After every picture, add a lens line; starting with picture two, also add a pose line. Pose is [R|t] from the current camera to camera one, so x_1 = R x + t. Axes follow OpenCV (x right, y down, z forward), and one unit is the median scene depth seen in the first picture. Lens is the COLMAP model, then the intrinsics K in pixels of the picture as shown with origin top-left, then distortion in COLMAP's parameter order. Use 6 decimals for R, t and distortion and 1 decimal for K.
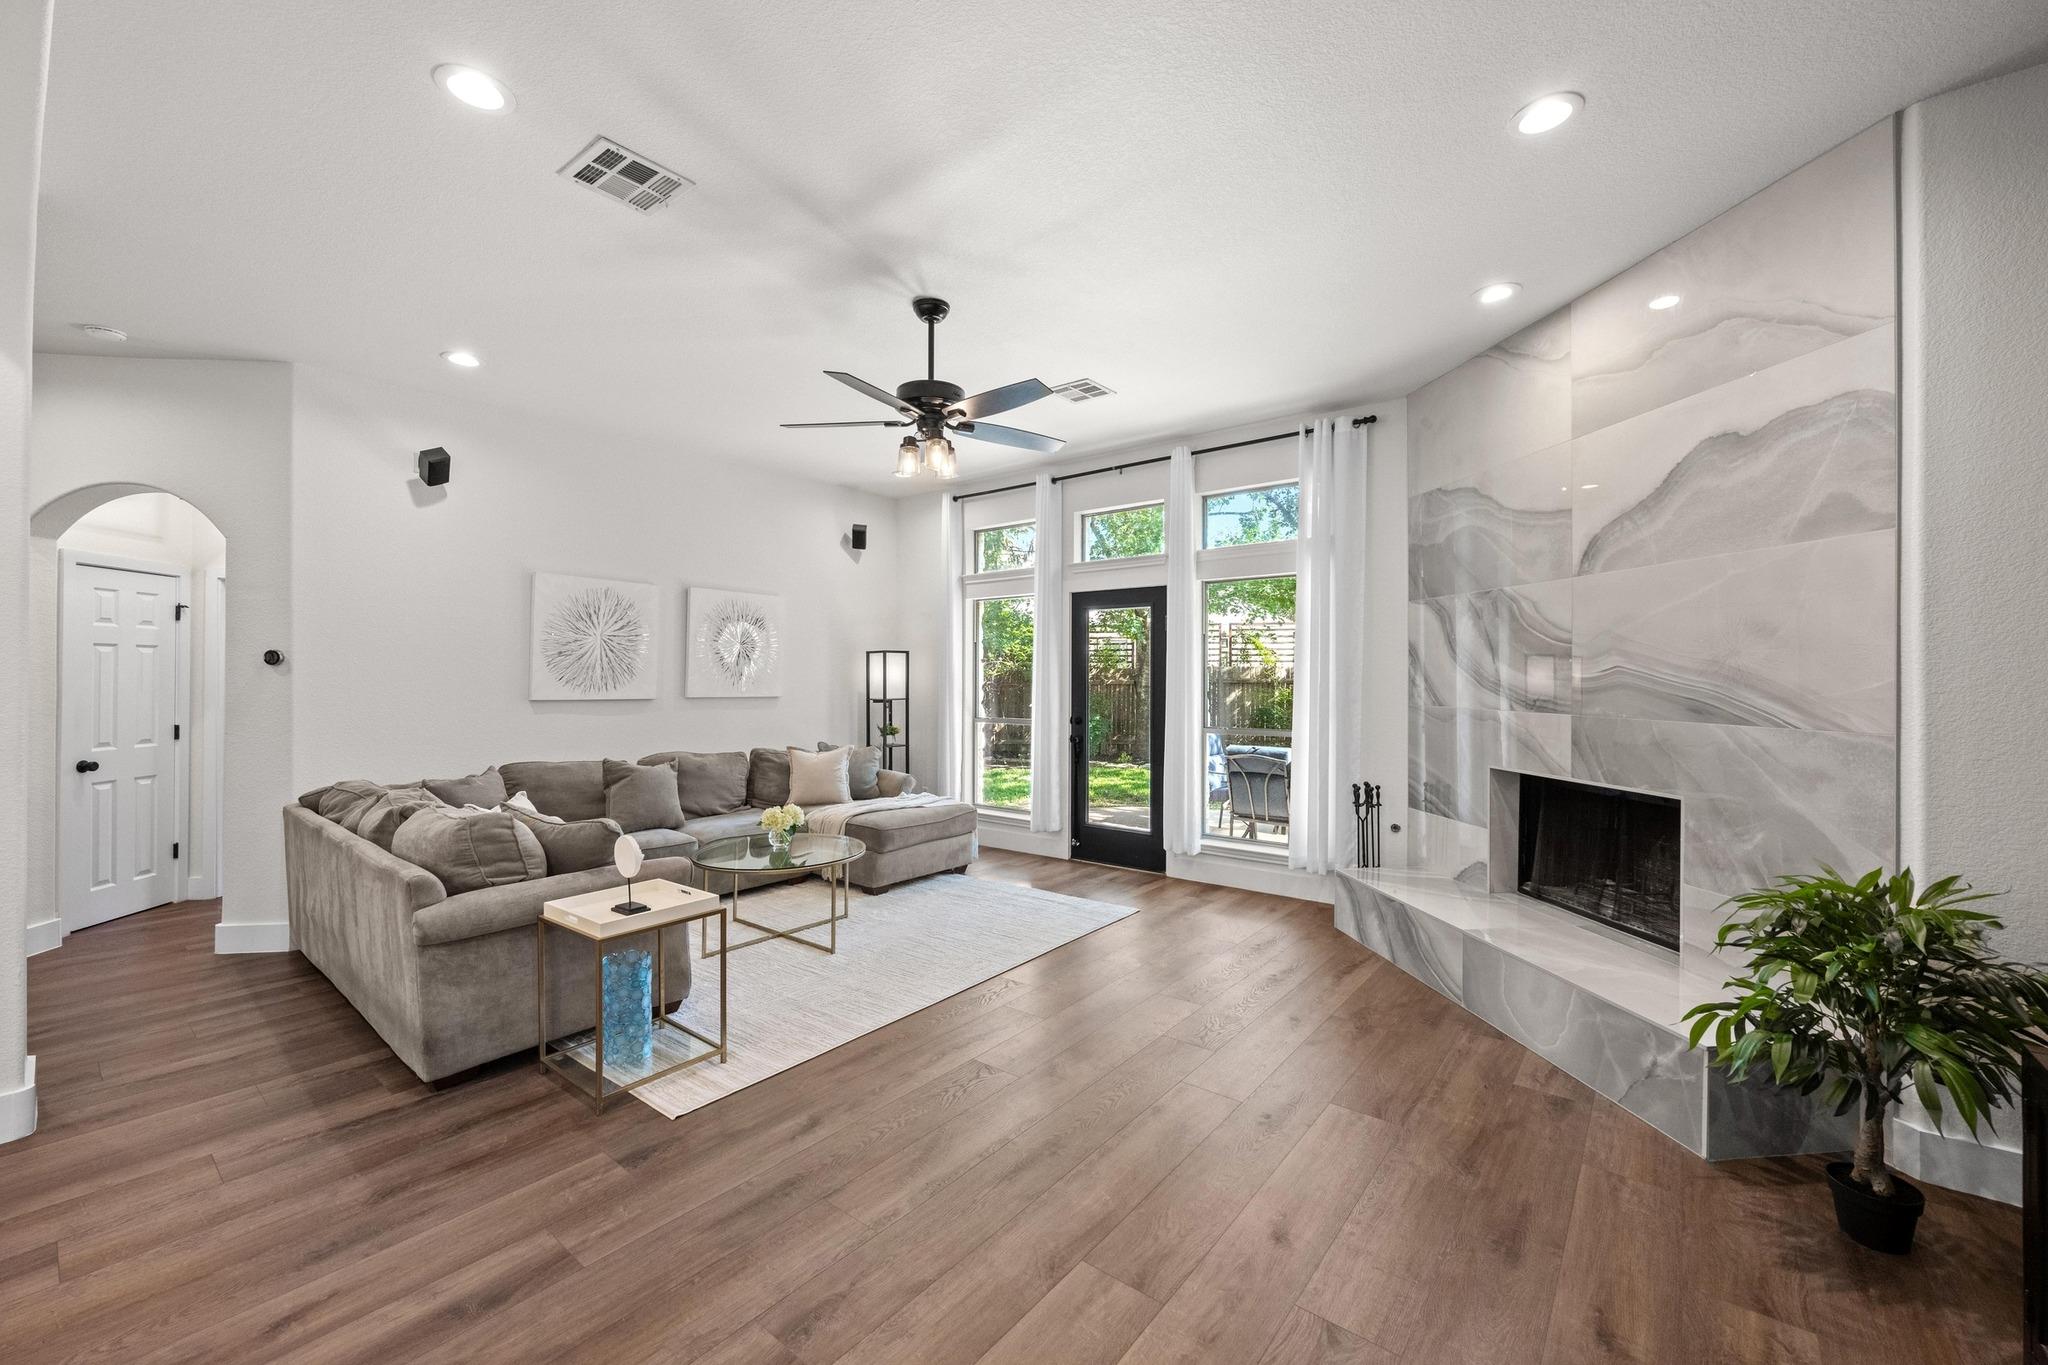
lens RADIAL K [[815.5, 0, 1021.8], [0, 815.5, 666.0], [0, 0, 1]] dist [-0.006176, 0.001781]
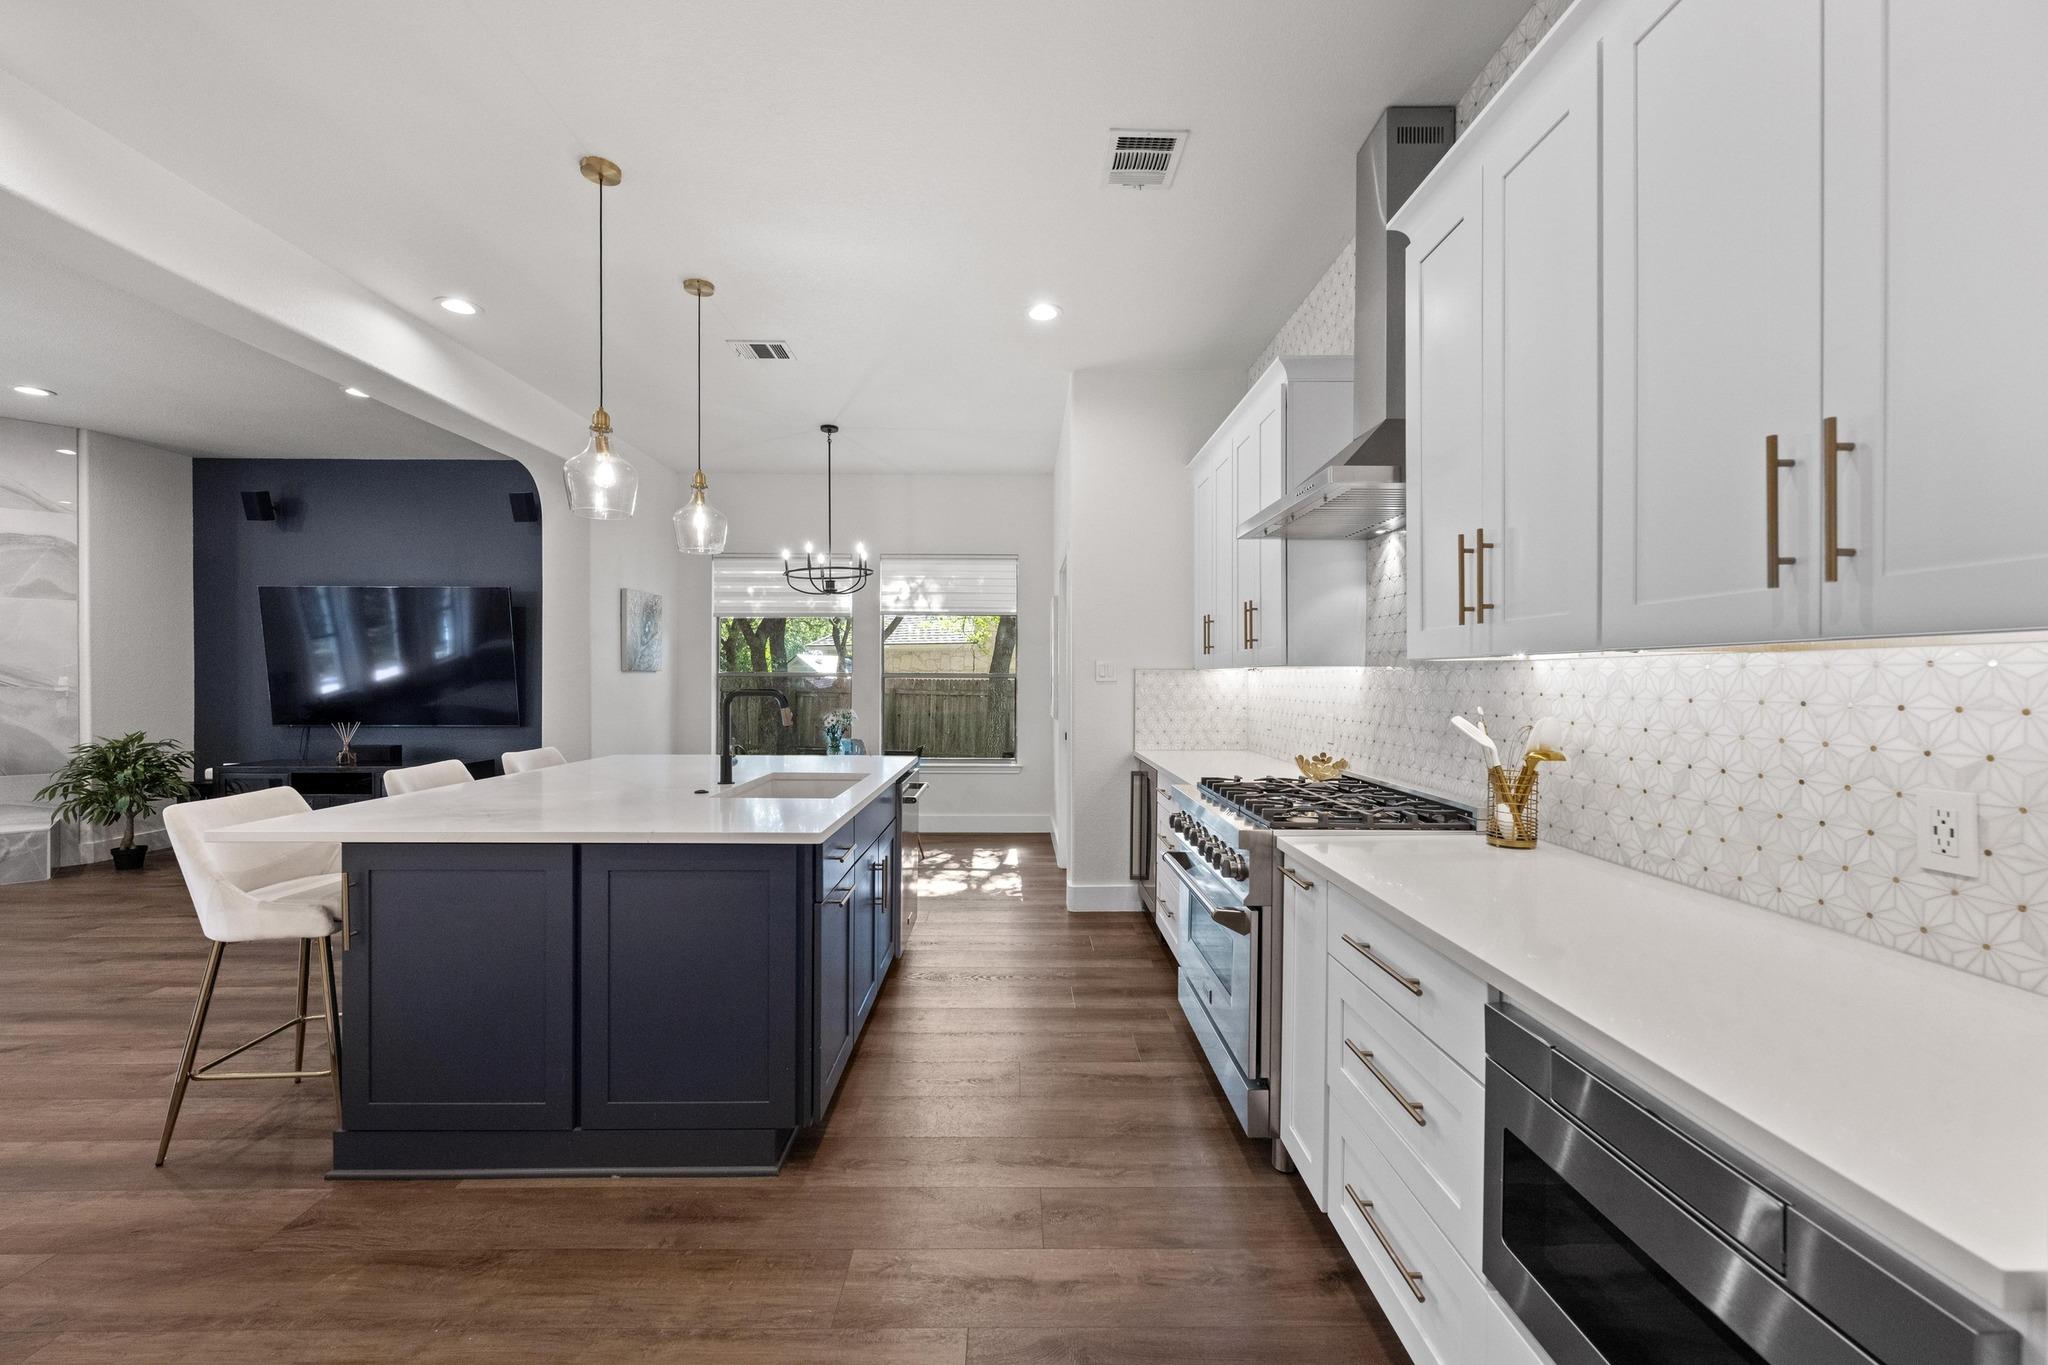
lens RADIAL K [[815.5, 0, 1027.2], [0, 815.5, 690.5], [0, 0, 1]] dist [-0.006176, 0.001781]
pose [[-0.637812, -0.012539, 0.770090, -1.715203], [-0.010236, 0.999917, 0.007803, 0.032475], [-0.770124, -0.002906, -0.637887, 0.247592]]
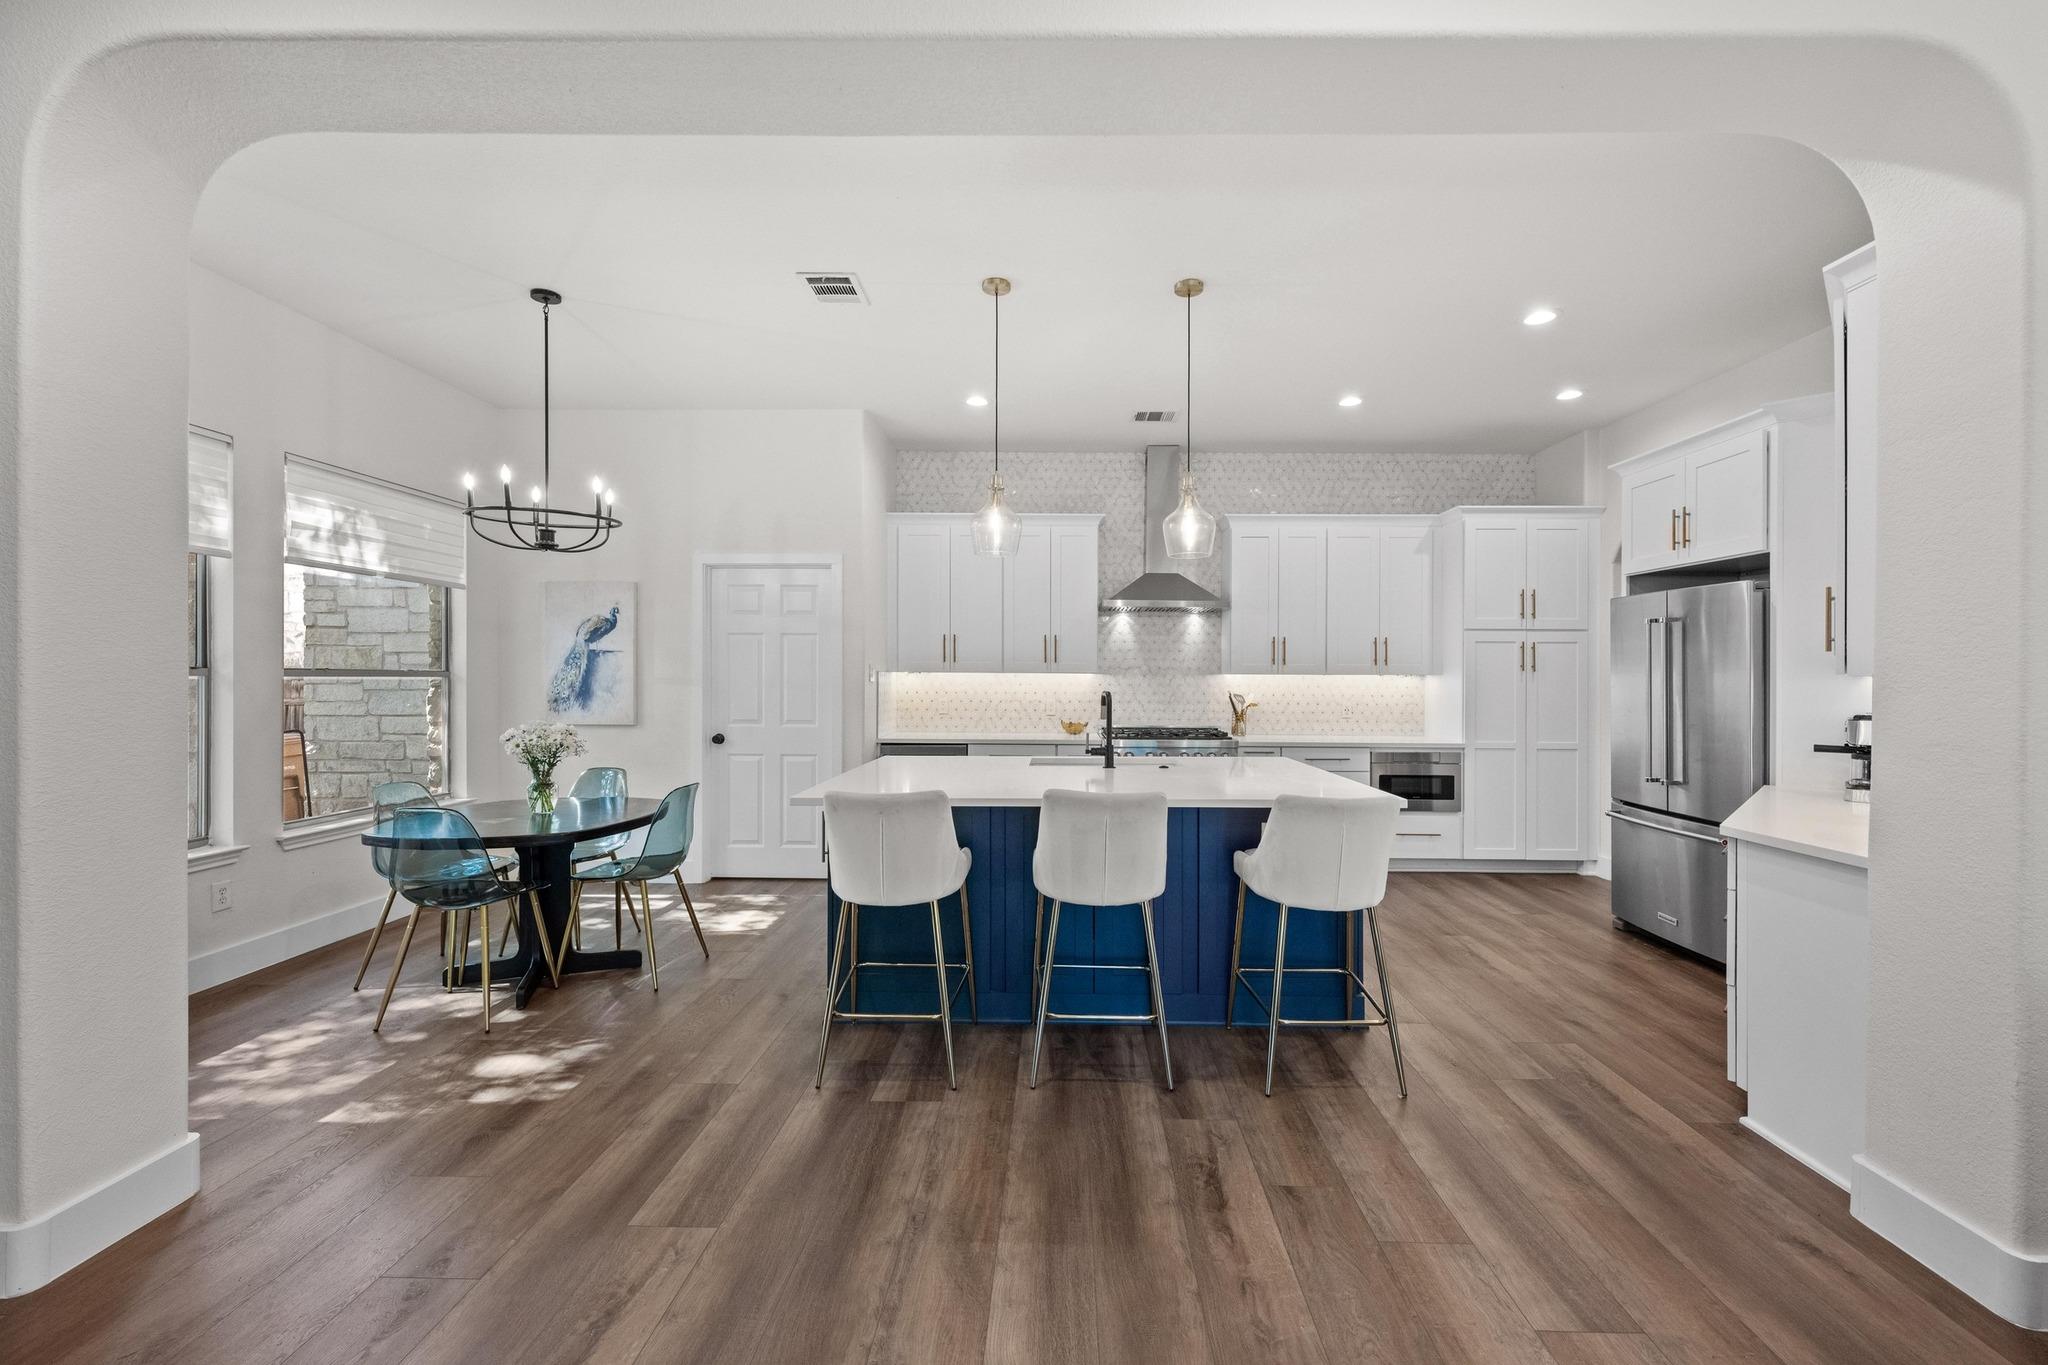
lens RADIAL K [[815.5, 0, 1053.2], [0, 815.5, 684.6], [0, 0, 1]] dist [-0.006176, 0.001781]
pose [[-0.788364, 0.001659, -0.615207, -0.117074], [0.001098, 0.999999, 0.001290, 0.030849], [0.615208, 0.000342, -0.788365, 0.746397]]
